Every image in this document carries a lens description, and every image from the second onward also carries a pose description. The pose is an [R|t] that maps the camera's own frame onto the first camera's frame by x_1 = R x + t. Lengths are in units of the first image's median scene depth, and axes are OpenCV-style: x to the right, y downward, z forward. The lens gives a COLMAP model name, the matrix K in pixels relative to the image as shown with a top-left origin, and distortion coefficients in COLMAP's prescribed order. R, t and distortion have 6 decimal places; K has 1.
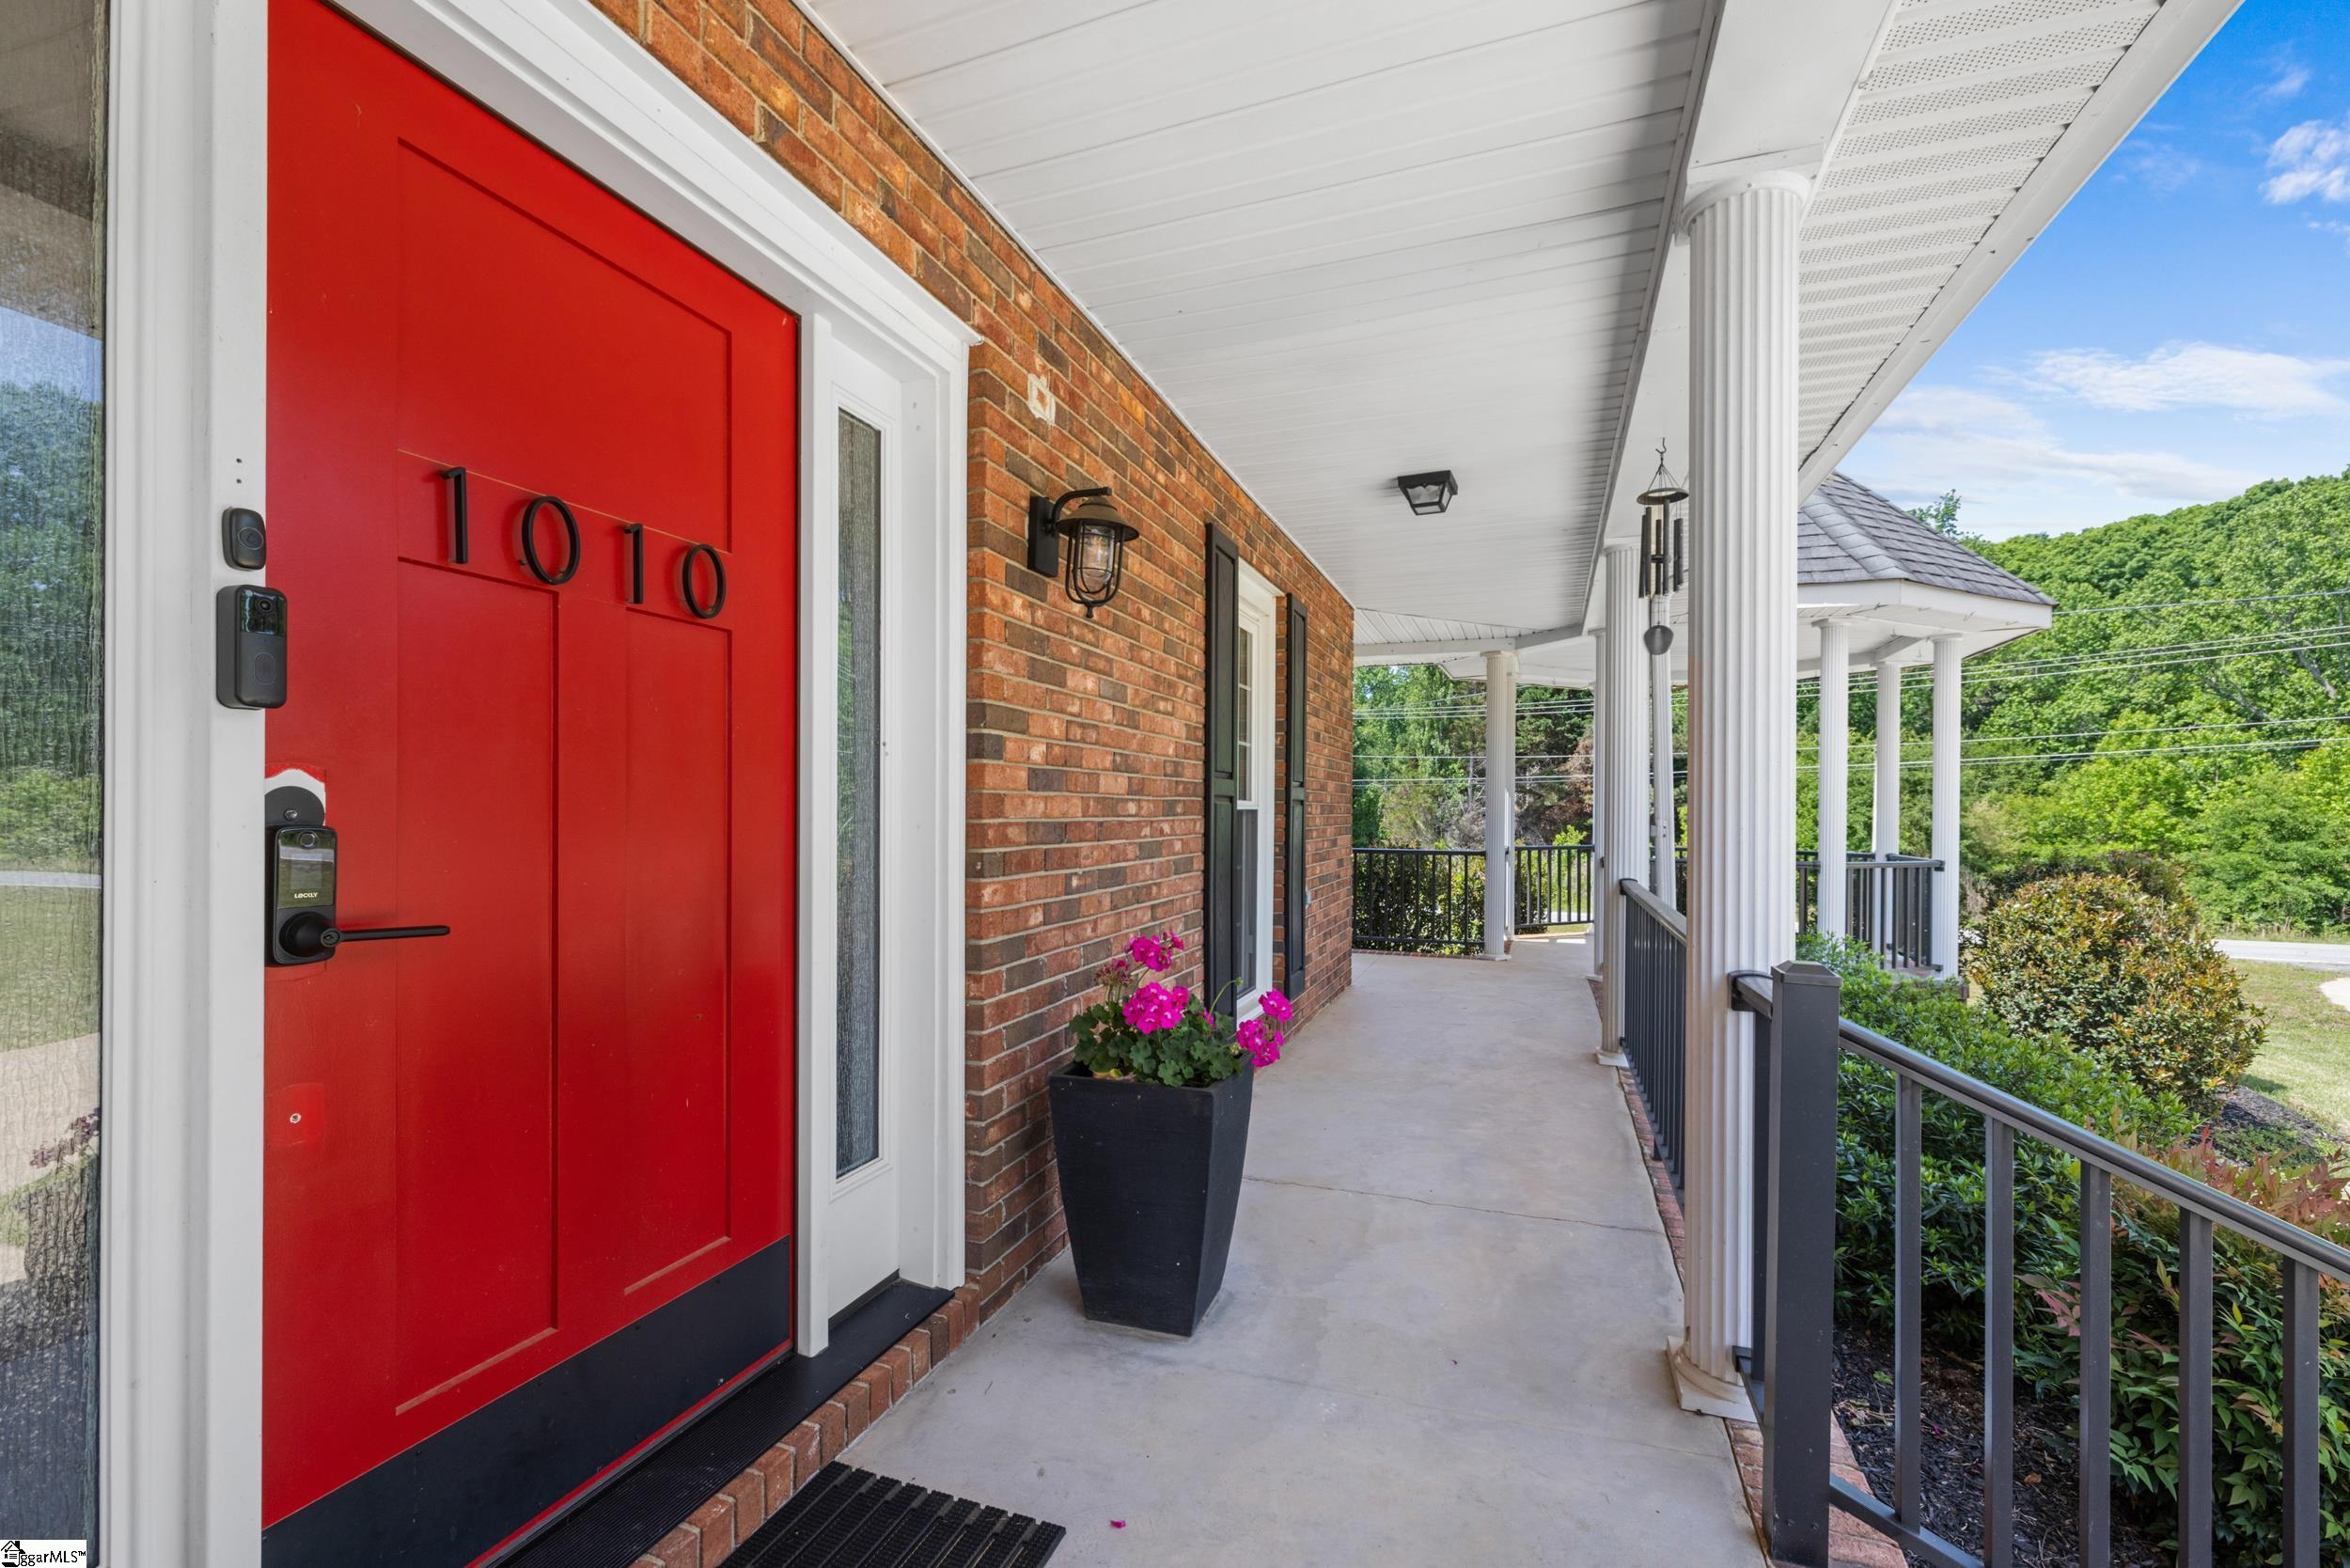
lens RADIAL K [[995.0, 0, 1186.8], [0, 995.0, 793.9], [0, 0, 1]] dist [0.000082, -0.000001]
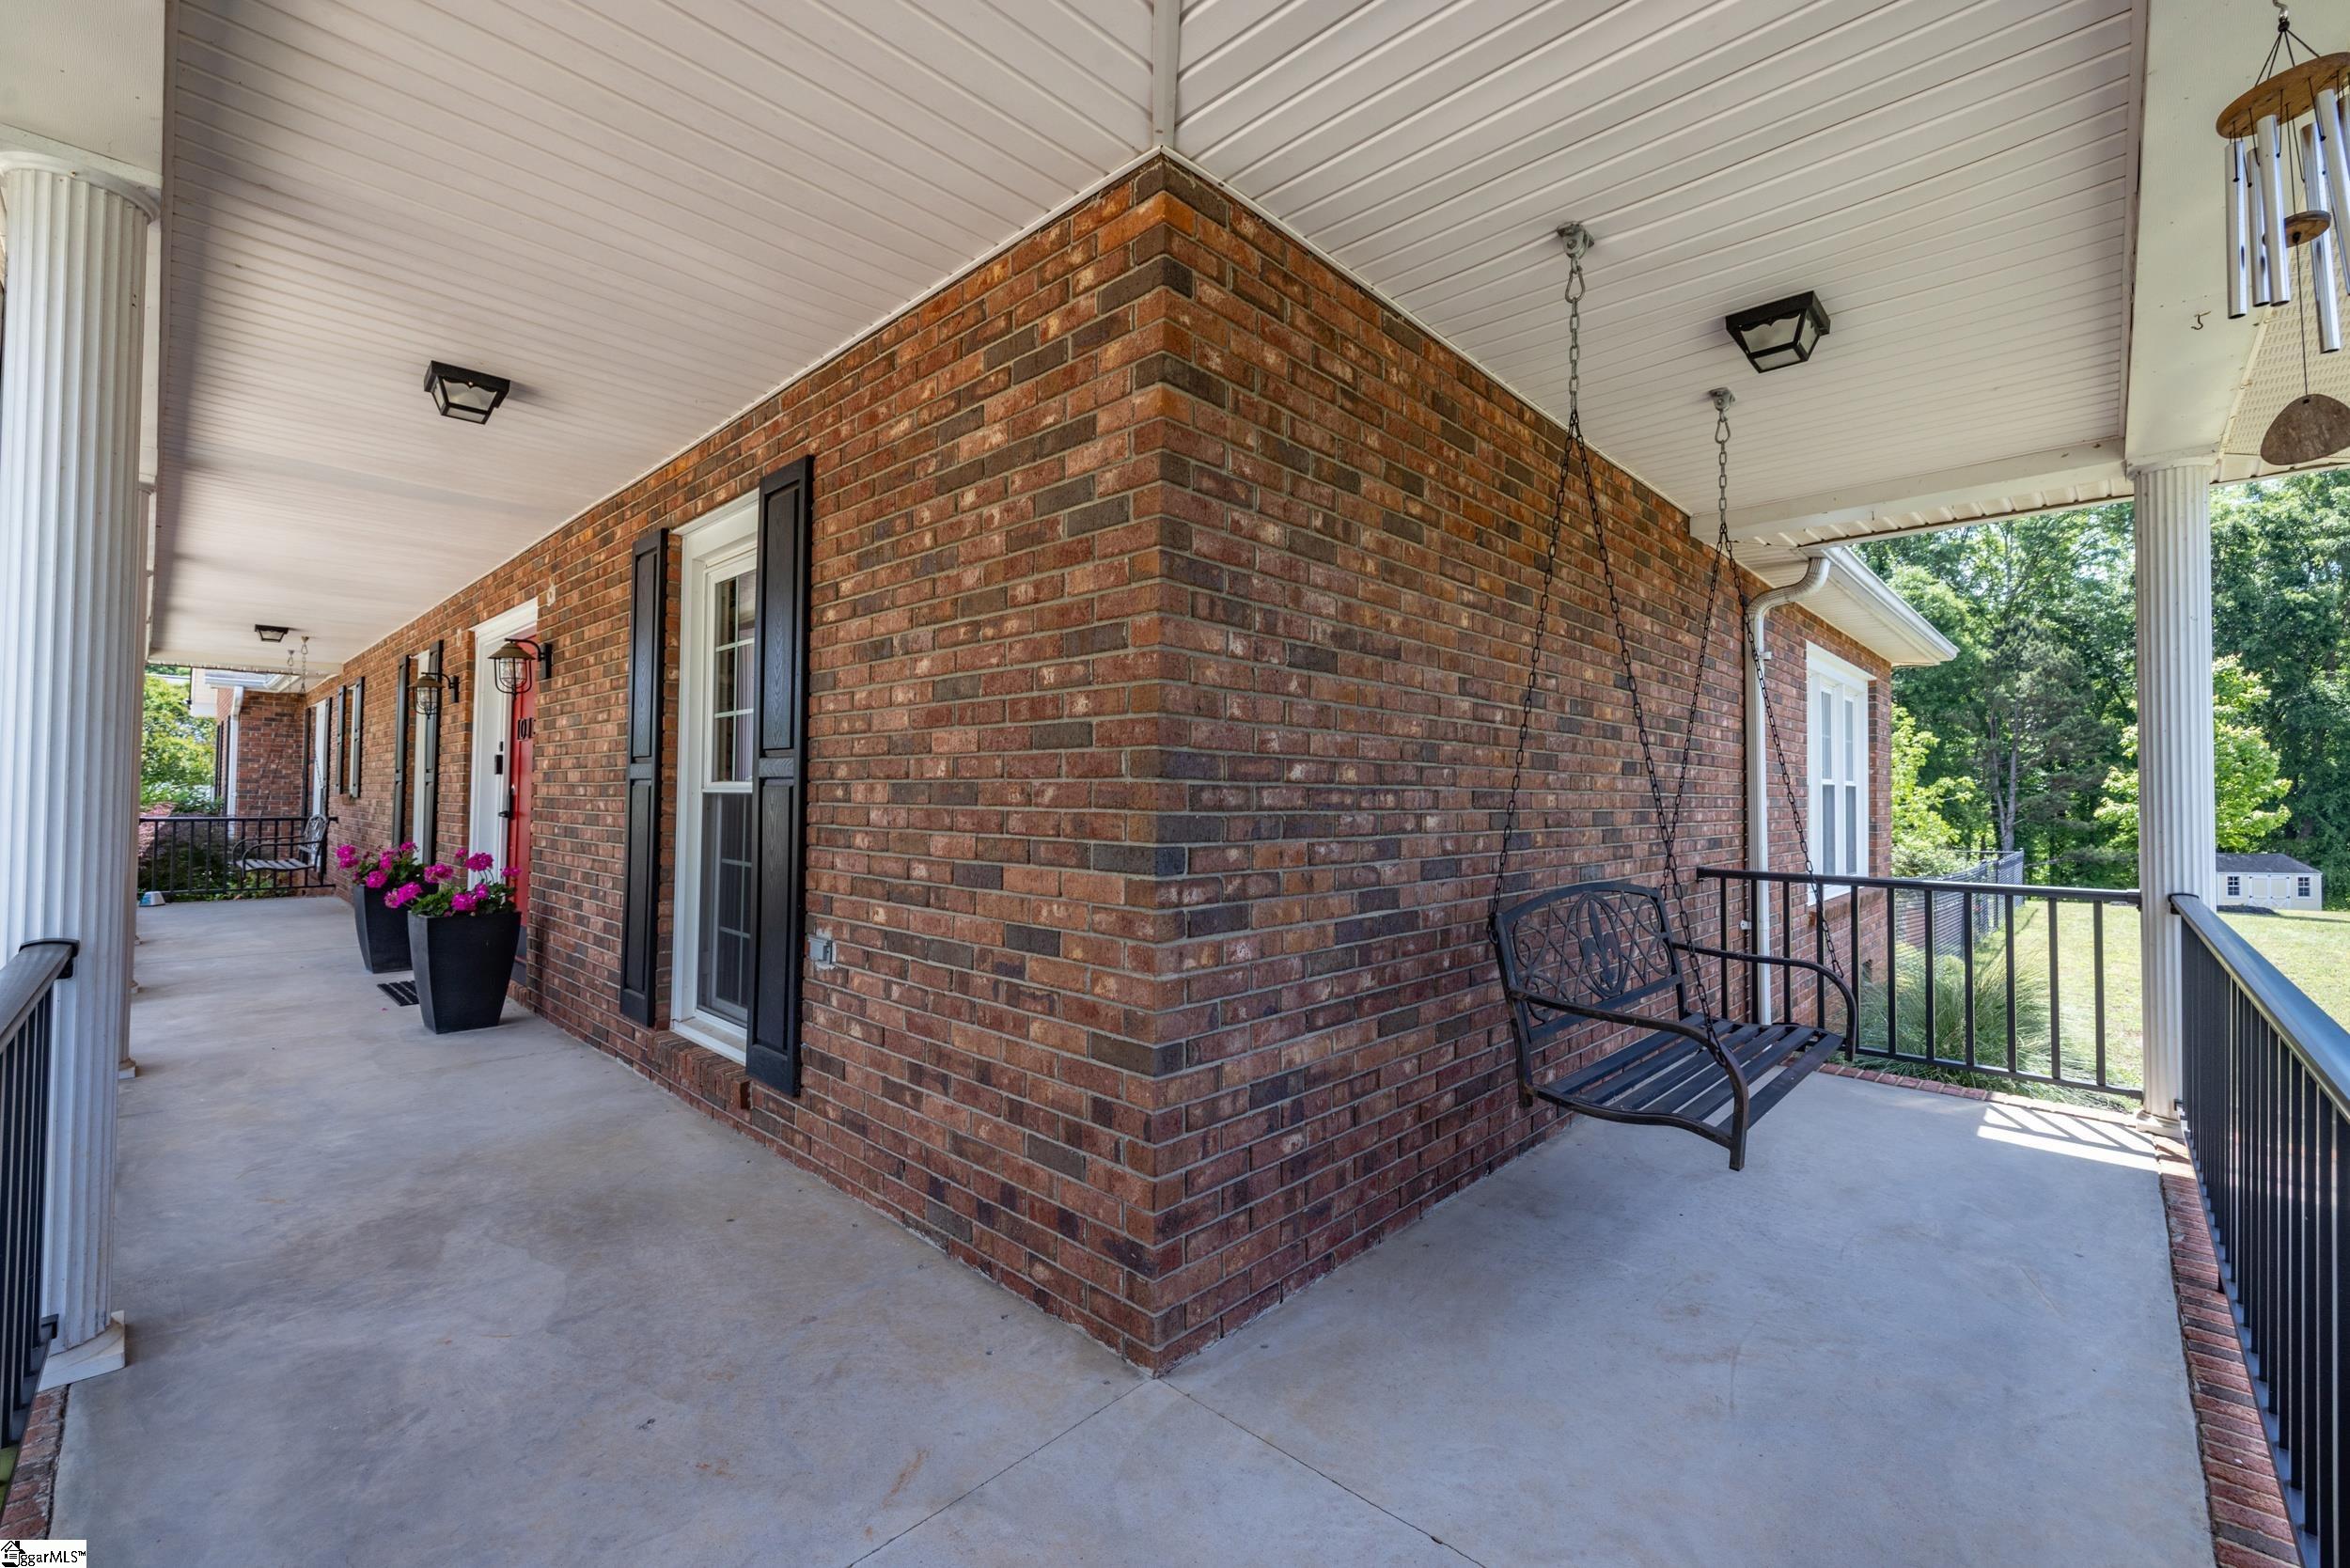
lens RADIAL K [[995.0, 0, 1178.8], [0, 995.0, 779.9], [0, 0, 1]] dist [0.000082, -0.000001]
pose [[-0.416303, -0.030401, -0.908718, 1.107687], [-0.002038, 0.999470, -0.032503, 0.052190], [0.909224, -0.011680, -0.416144, 2.854237]]
